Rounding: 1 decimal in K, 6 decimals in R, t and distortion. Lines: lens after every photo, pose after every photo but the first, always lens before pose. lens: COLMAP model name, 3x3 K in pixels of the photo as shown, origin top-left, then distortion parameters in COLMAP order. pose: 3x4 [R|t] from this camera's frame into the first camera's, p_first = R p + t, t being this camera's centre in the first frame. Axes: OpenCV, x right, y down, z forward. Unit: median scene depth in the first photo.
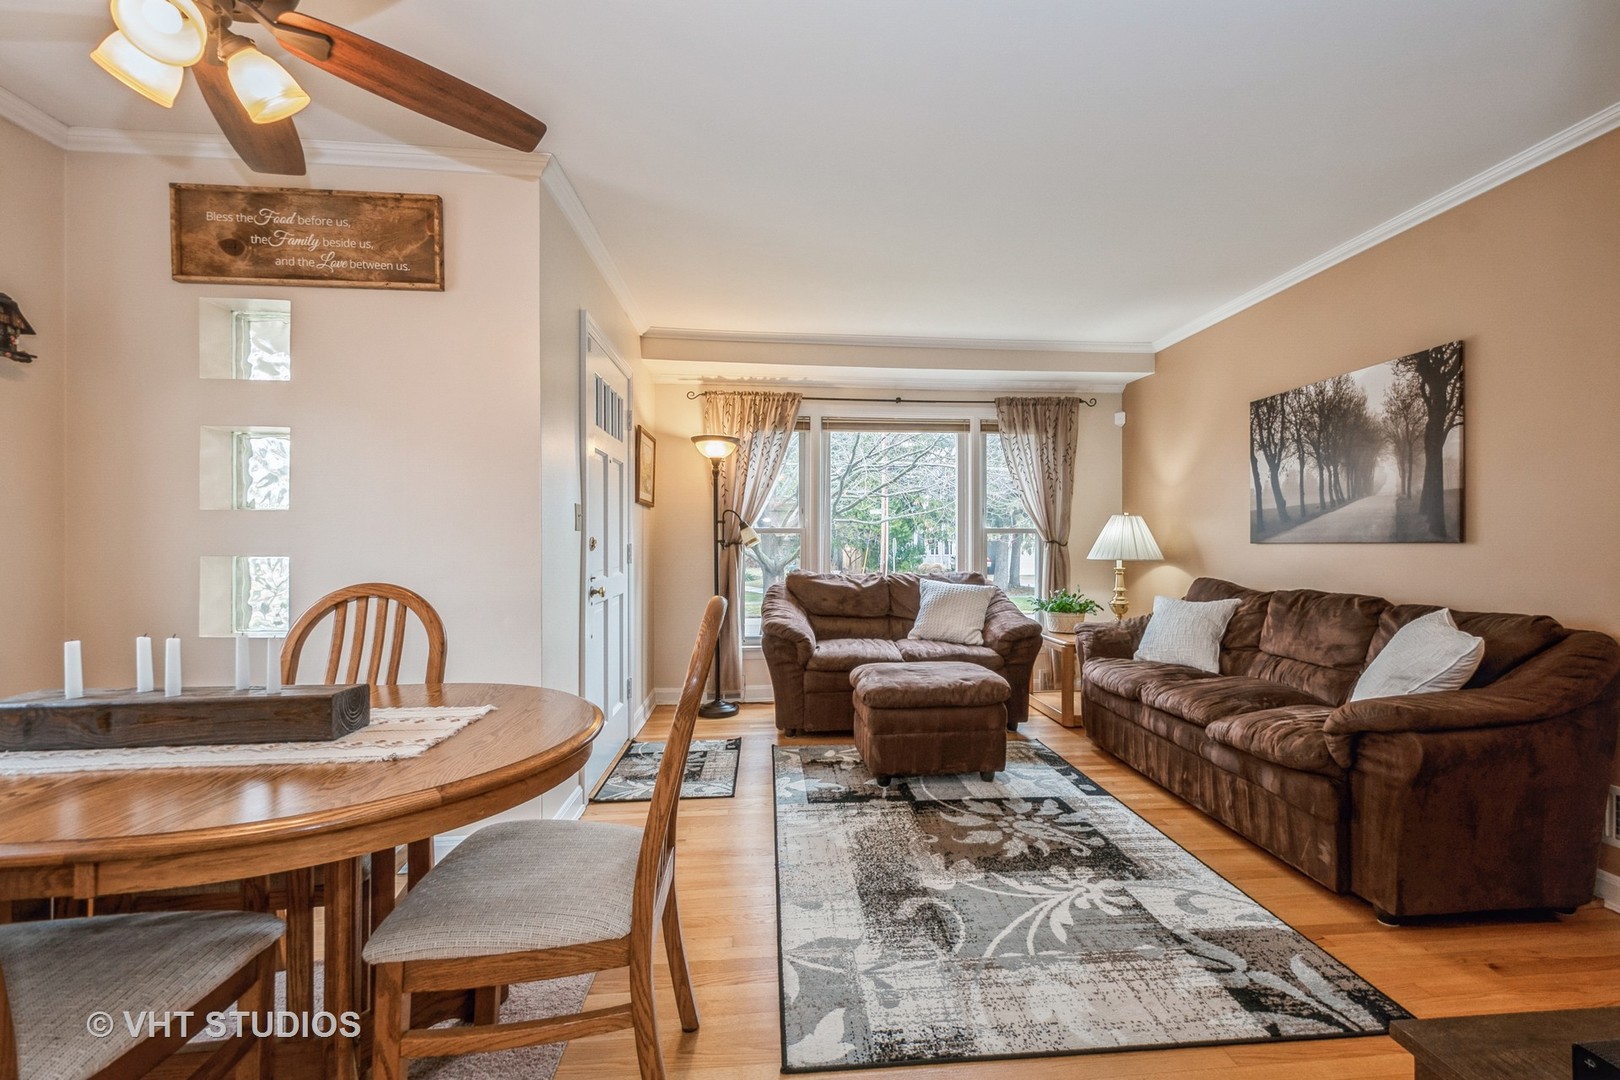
lens RADIAL K [[722.2, 0, 836.5], [0, 722.2, 539.4], [0, 0, 1]] dist [0.018092, -0.007304]
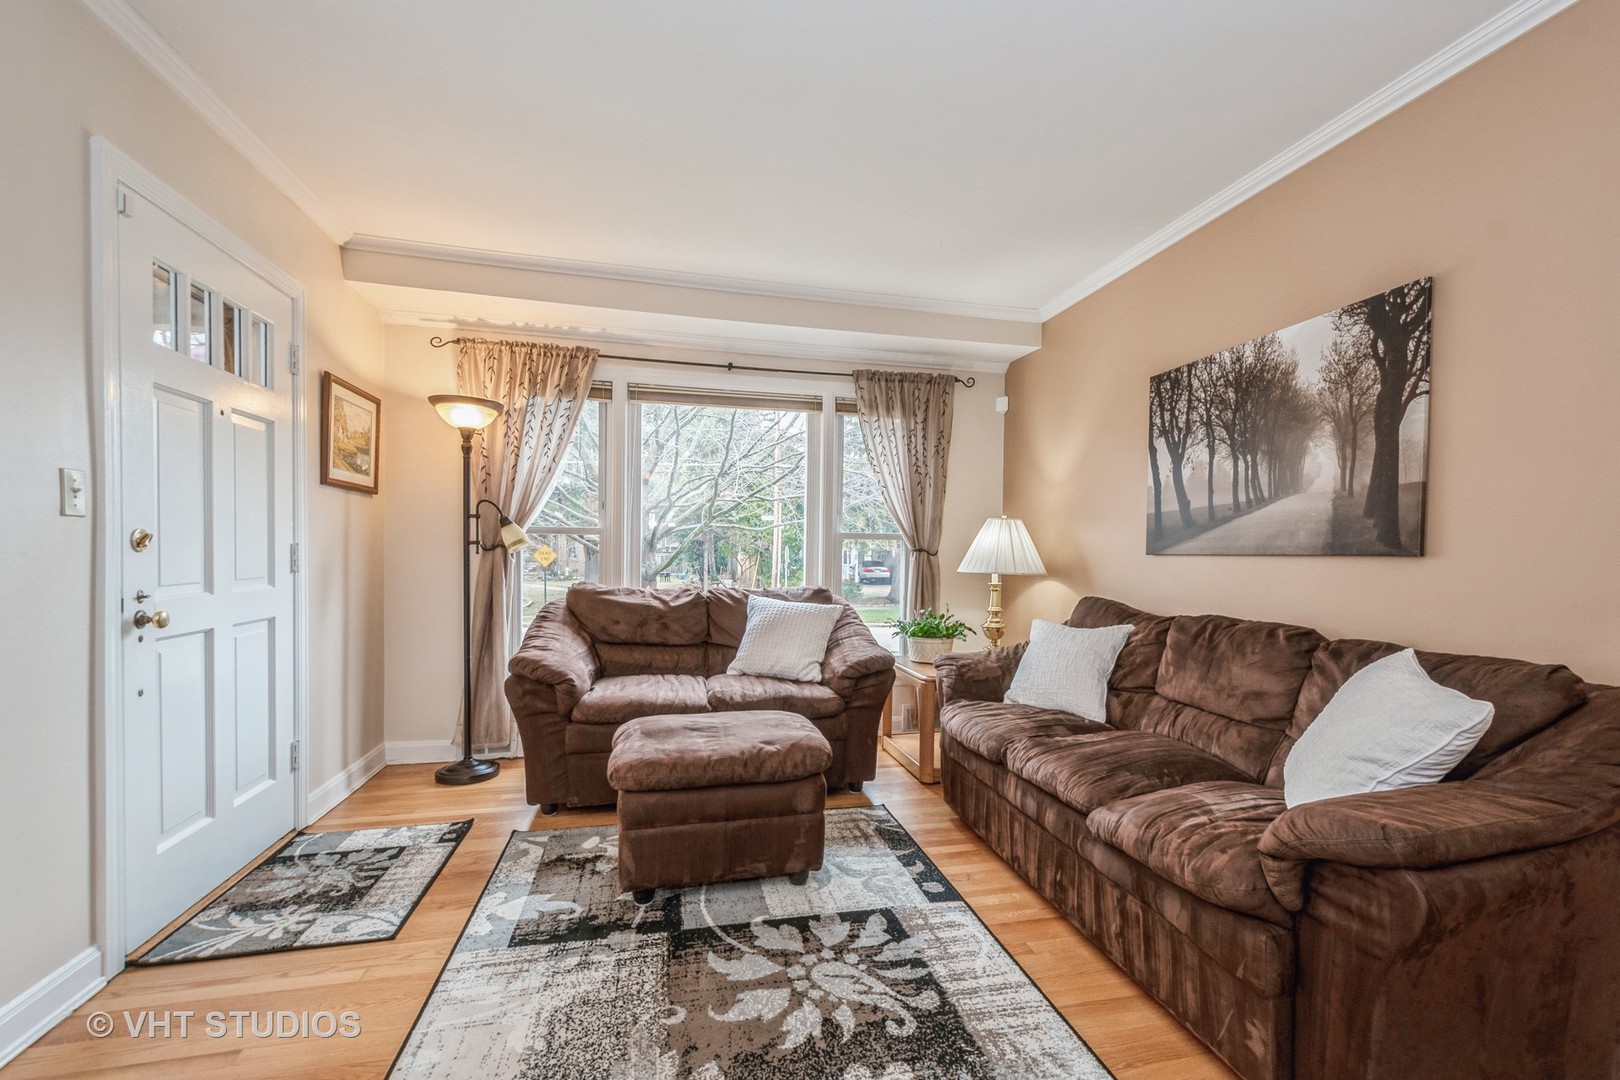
lens RADIAL K [[728.0, 0, 849.2], [0, 728.0, 567.9], [0, 0, 1]] dist [0.016531, -0.008133]
pose [[0.989323, 0.010419, 0.145367, 0.156692], [-0.014395, 0.999550, 0.026324, 0.004439], [-0.145027, -0.028136, 0.989028, 0.304297]]
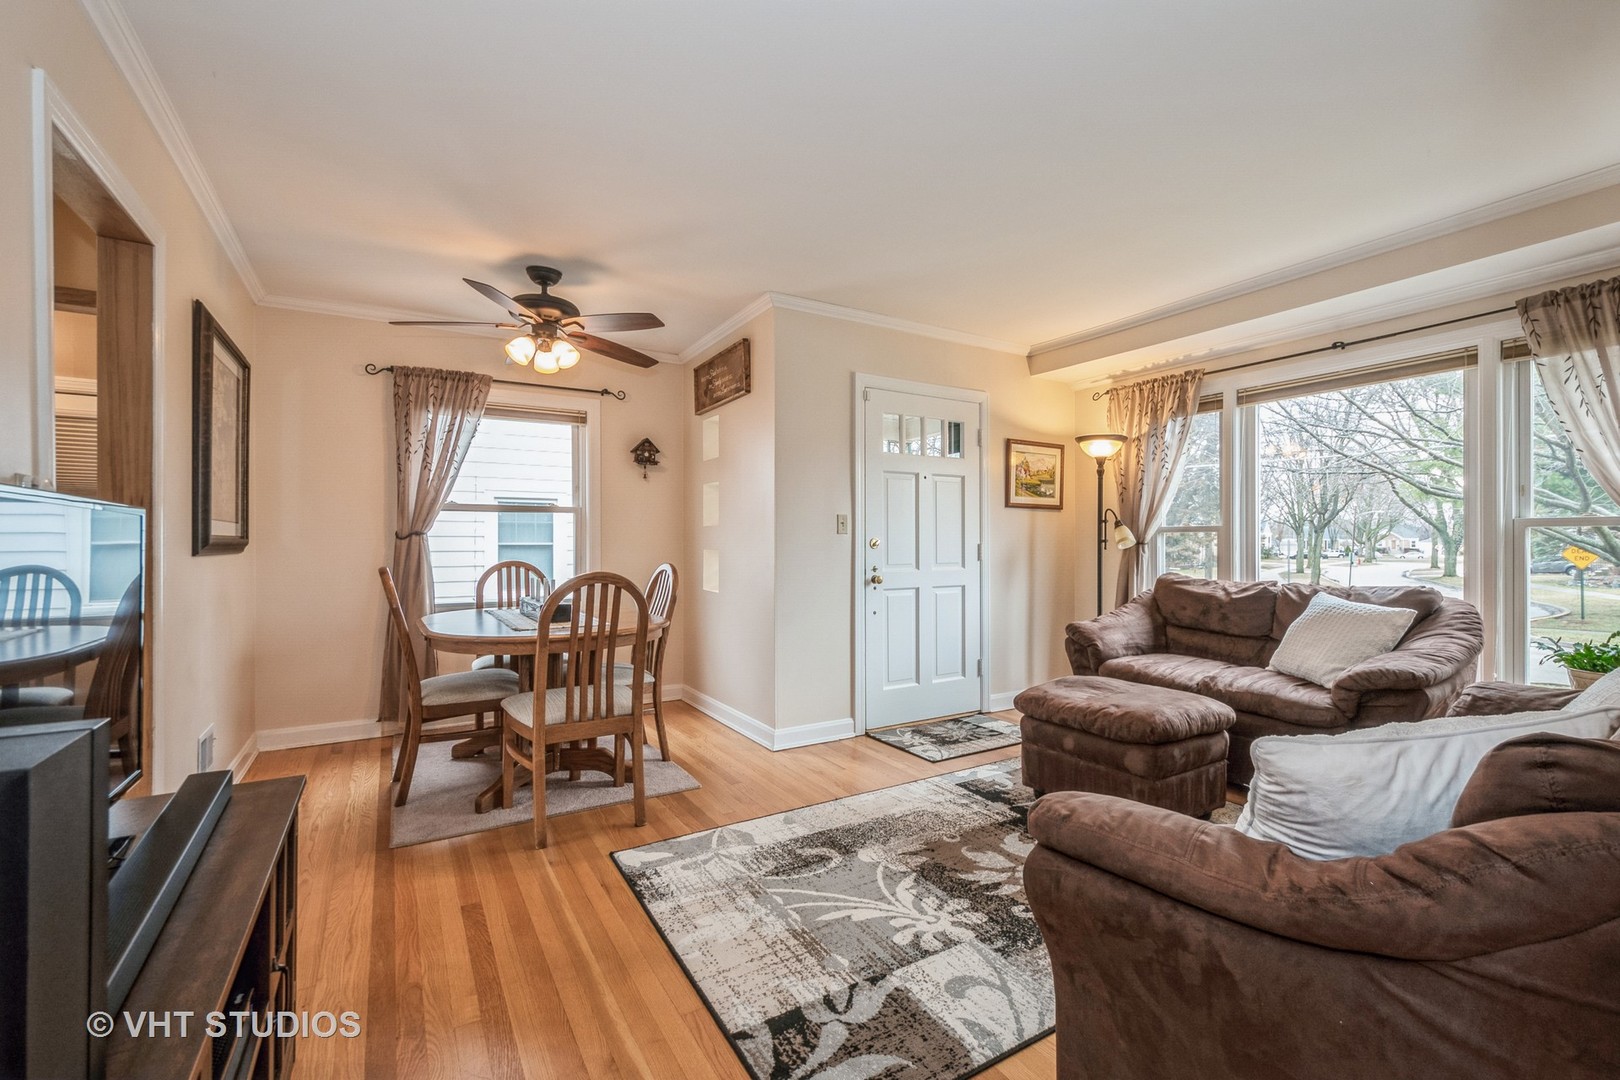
lens RADIAL K [[713.8, 0, 842.5], [0, 713.8, 540.3], [0, 0, 1]] dist [0.018811, -0.006357]
pose [[0.431667, -0.004313, -0.902023, 0.812477], [0.005129, 0.999984, -0.002327, 0.002646], [0.902019, -0.003622, 0.431682, 0.371988]]
